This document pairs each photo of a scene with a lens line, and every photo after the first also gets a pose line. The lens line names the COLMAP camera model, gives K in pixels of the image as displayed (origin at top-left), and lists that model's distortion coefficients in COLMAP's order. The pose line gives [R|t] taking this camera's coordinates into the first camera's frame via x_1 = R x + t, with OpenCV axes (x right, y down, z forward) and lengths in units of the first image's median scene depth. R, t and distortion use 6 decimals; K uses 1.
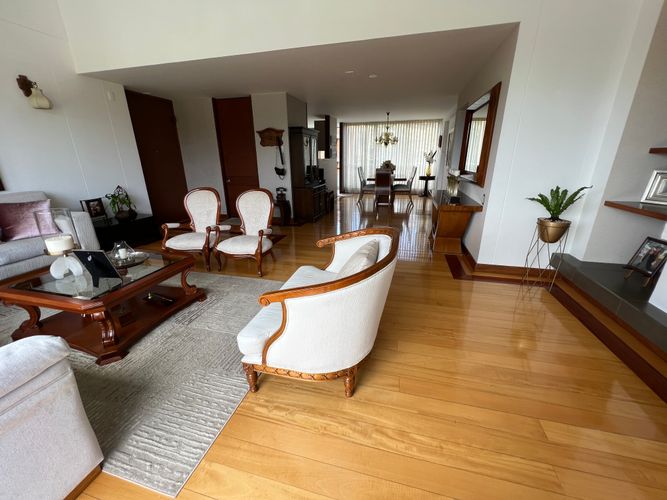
lens RADIAL K [[268.0, 0, 332.0], [0, 268.0, 249.2], [0, 0, 1]] dist [-0.000435, -0.000375]
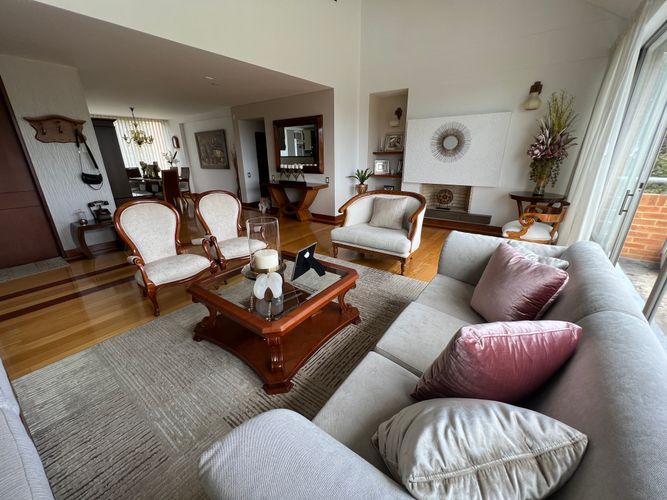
lens RADIAL K [[268.0, 0, 332.0], [0, 268.0, 249.2], [0, 0, 1]] dist [-0.000435, -0.000375]
pose [[0.376766, -0.309022, 0.873242, -0.626665], [0.309585, 0.930512, 0.195716, -0.057474], [-0.873043, 0.196603, 0.446254, 0.160275]]
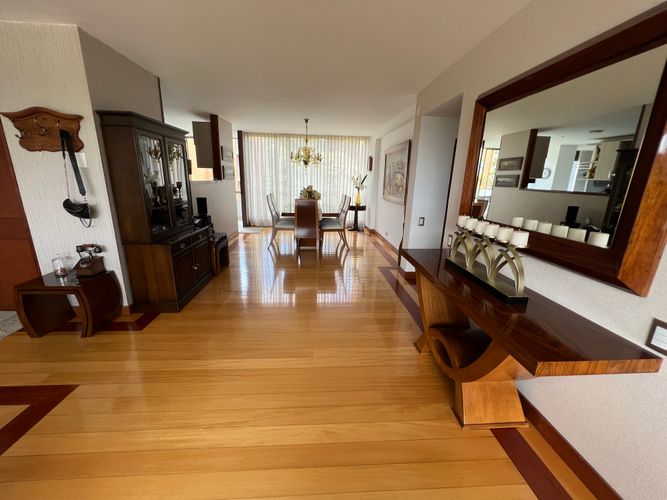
lens RADIAL K [[268.0, 0, 332.0], [0, 268.0, 249.2], [0, 0, 1]] dist [-0.000435, -0.000375]
pose [[0.949298, -0.046243, 0.310959, 0.053483], [0.067314, 0.996081, -0.057369, -0.172225], [-0.307088, 0.075392, 0.948690, 0.463400]]
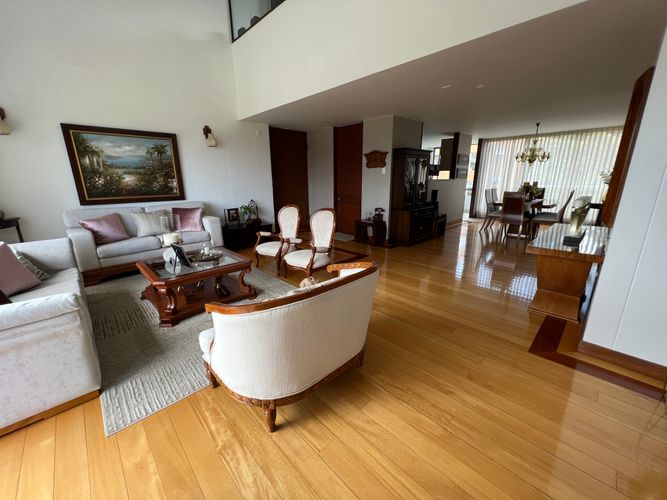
lens RADIAL K [[268.0, 0, 332.0], [0, 268.0, 249.2], [0, 0, 1]] dist [-0.000435, -0.000375]
pose [[0.854881, 0.136950, -0.500423, 0.183706], [-0.167689, 0.985698, -0.016711, -0.031750], [0.490977, 0.098202, 0.865620, 0.061248]]
